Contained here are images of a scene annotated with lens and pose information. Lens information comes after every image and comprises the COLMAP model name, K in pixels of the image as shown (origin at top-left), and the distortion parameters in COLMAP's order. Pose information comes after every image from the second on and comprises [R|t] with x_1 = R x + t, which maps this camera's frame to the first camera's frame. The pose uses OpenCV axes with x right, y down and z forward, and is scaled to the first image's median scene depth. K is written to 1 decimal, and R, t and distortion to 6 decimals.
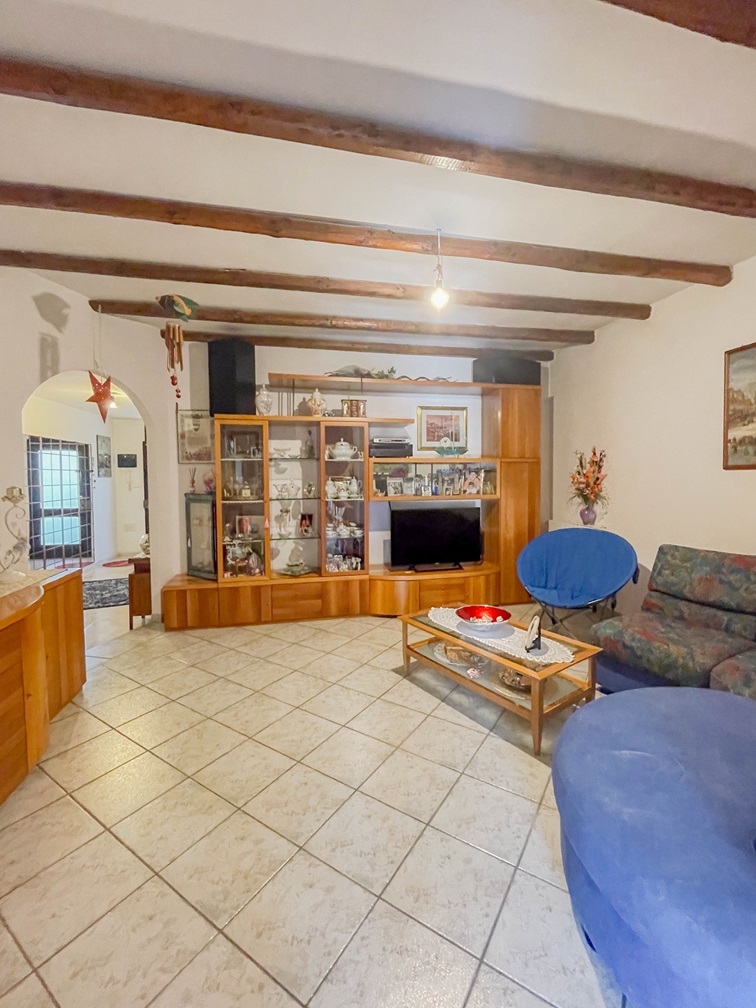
lens RADIAL K [[413.9, 0, 376.3], [0, 413.9, 491.4], [0, 0, 1]] dist [-0.001087, -0.000071]
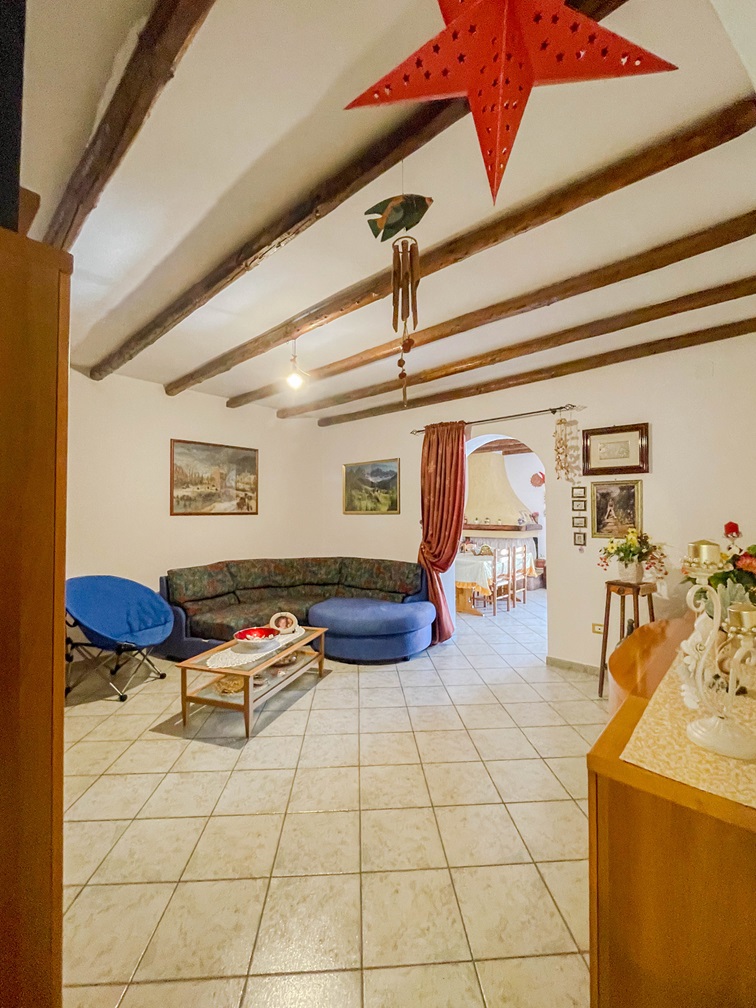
lens RADIAL K [[424.1, 0, 378.0], [0, 424.1, 504.0], [0, 0, 1]] dist [-0.010306, -0.000256]
pose [[-0.583694, 0.032606, 0.811319, -0.924005], [0.043426, 0.999017, -0.008908, -0.051977], [-0.810812, 0.030033, -0.584536, 1.379972]]
